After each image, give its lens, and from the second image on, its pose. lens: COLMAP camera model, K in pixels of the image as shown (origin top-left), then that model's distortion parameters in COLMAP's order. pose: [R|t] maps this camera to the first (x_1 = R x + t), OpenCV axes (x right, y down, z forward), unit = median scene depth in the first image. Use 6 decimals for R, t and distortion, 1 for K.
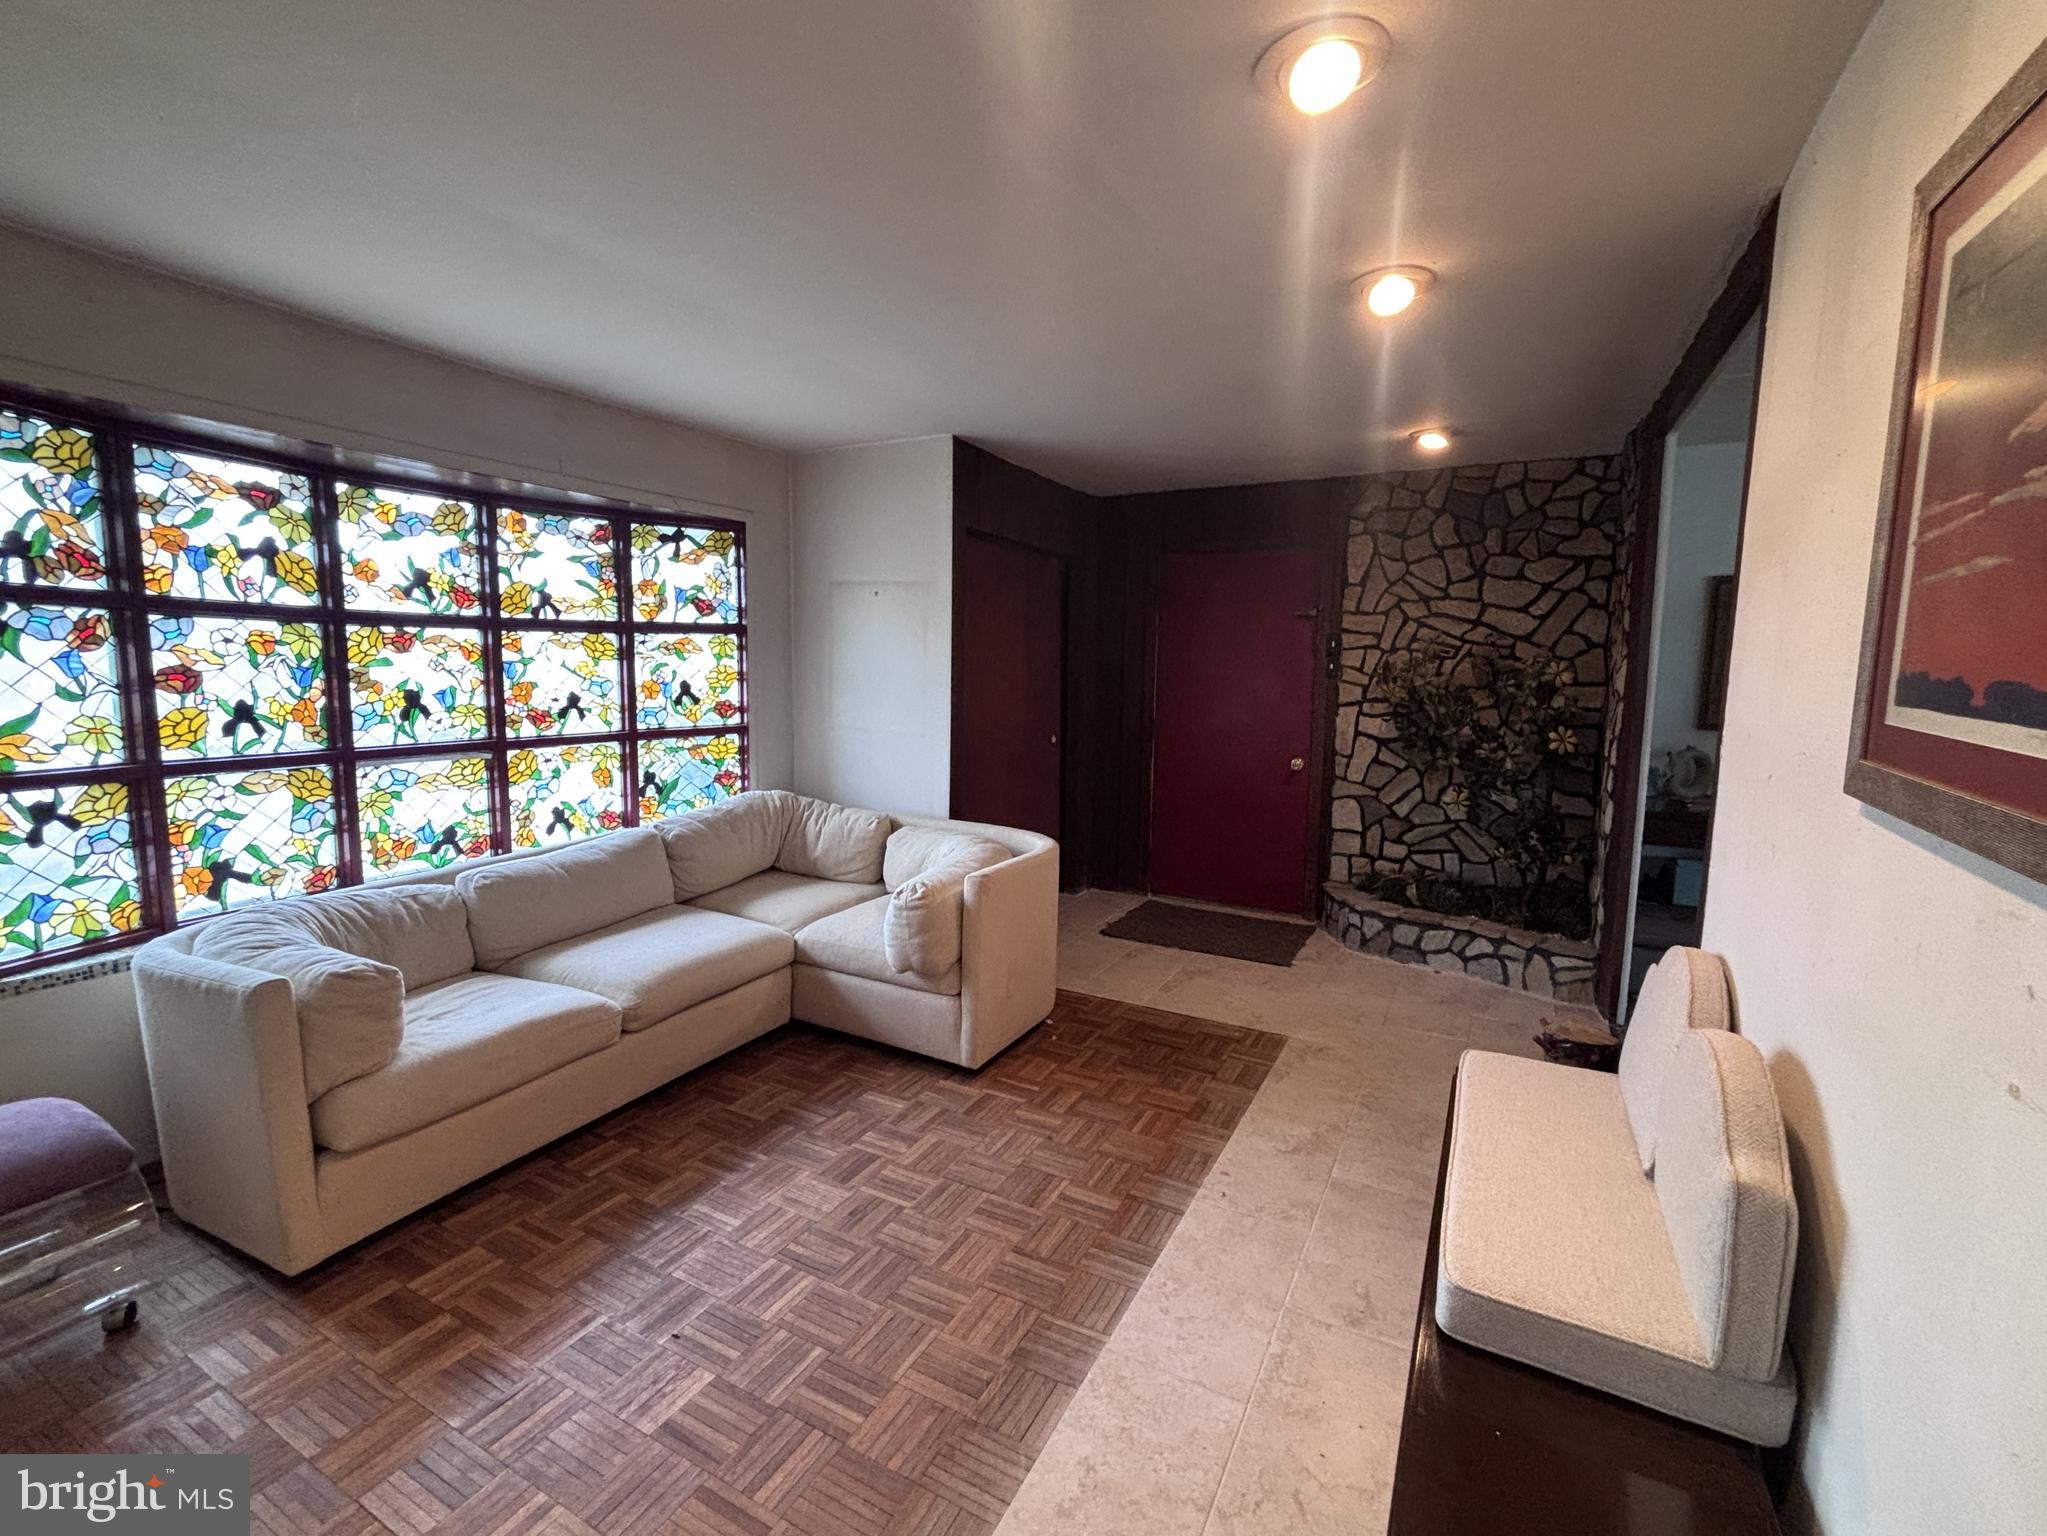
lens RADIAL K [[882.6, 0, 1023.5], [0, 882.6, 768.0], [0, 0, 1]] dist [0.001665, 0.000227]
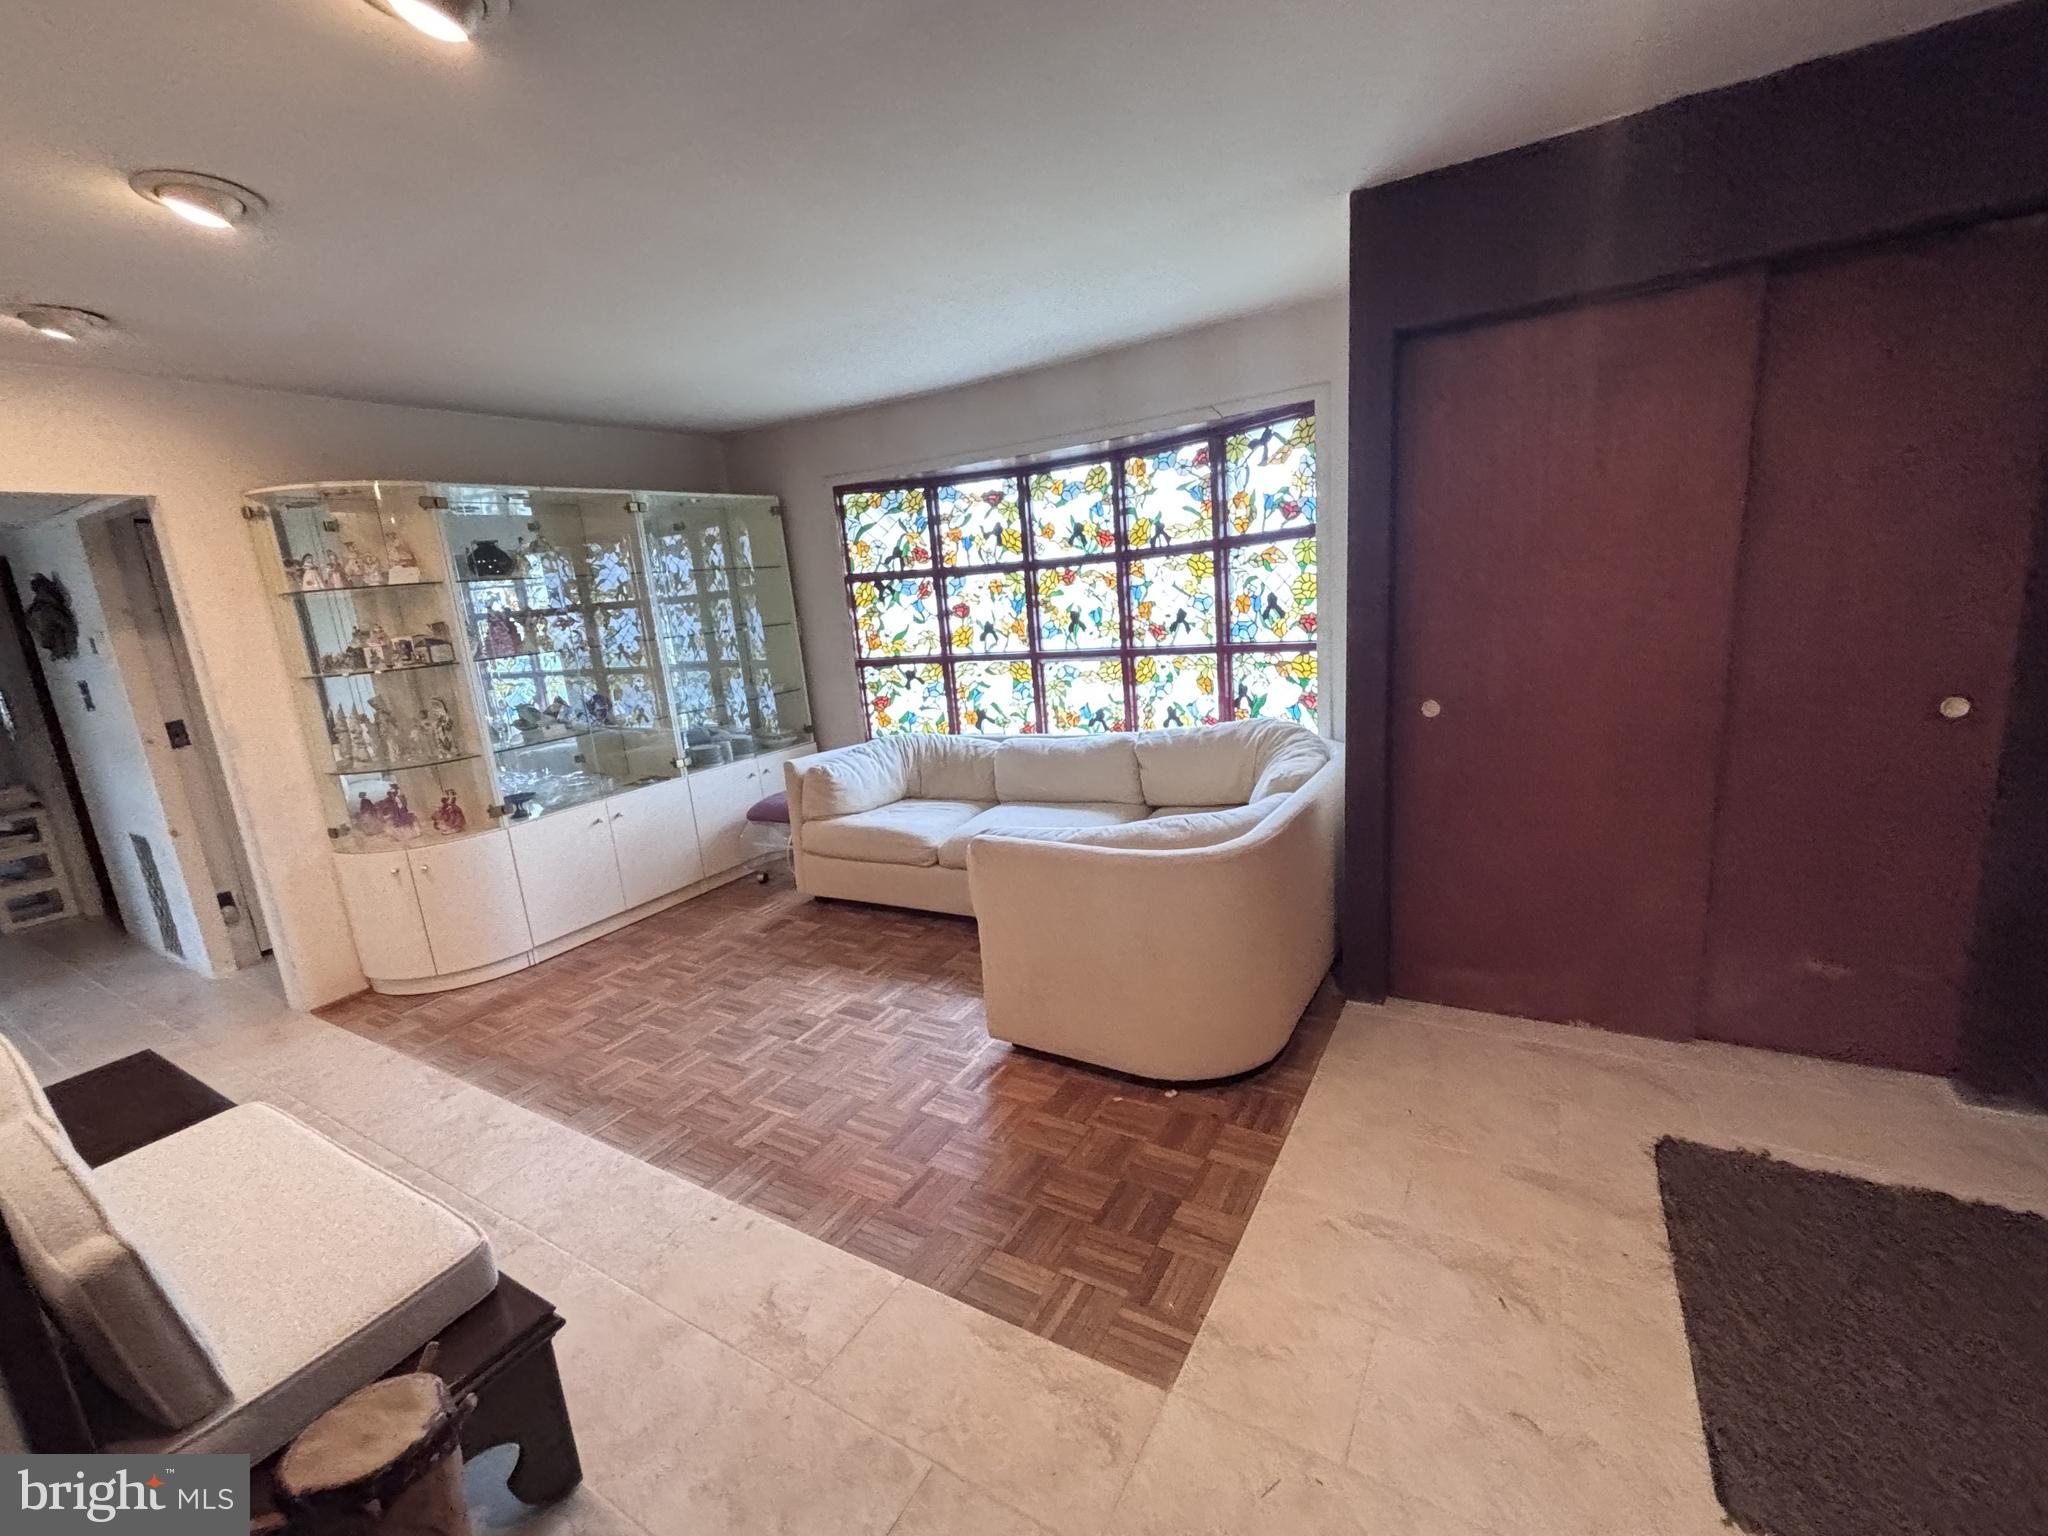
lens RADIAL K [[856.2, 0, 1024.0], [0, 856.2, 768.0], [0, 0, 1]] dist [0.051616, -0.000052]
pose [[-0.036767, 0.202455, -0.978601, 0.726779], [-0.032386, 0.978508, 0.203652, -0.119484], [0.998799, 0.039180, -0.029420, 0.963734]]
